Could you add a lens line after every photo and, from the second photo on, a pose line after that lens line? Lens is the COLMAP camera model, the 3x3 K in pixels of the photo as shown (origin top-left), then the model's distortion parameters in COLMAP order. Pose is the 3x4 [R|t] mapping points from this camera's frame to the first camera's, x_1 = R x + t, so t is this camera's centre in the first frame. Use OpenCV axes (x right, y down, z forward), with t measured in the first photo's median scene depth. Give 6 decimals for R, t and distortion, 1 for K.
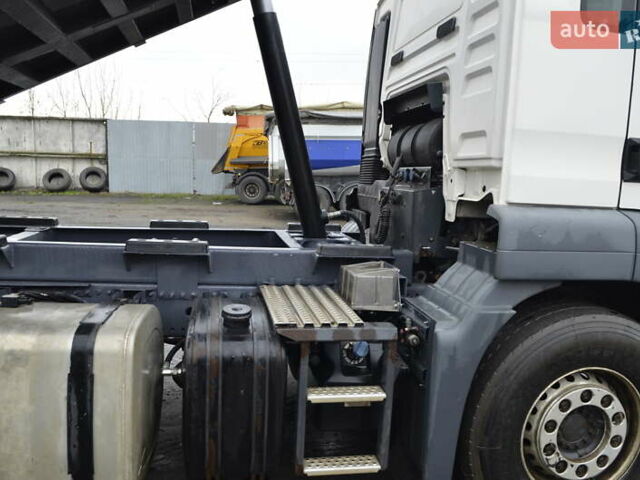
lens RADIAL K [[537.8, 0, 320.0], [0, 537.8, 240.0], [0, 0, 1]] dist [-0.009953, -0.010684]
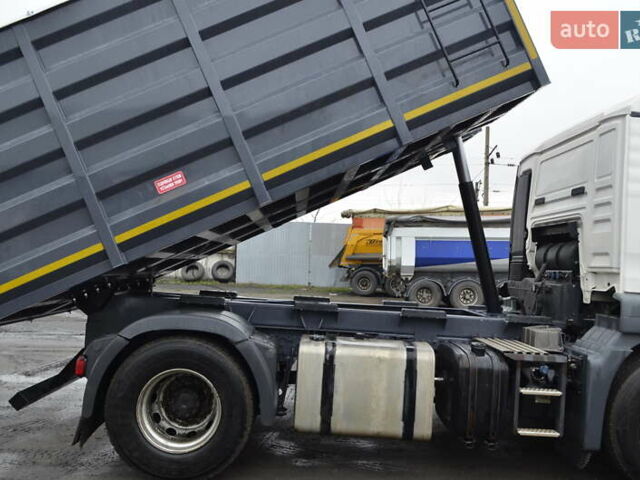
lens RADIAL K [[537.8, 0, 320.0], [0, 537.8, 240.0], [0, 0, 1]] dist [-0.009953, -0.010684]
pose [[0.988004, 0.005428, -0.154330, -0.309112], [-0.032047, 0.984833, -0.170520, 0.078659], [0.151063, 0.173421, 0.973193, -0.756291]]
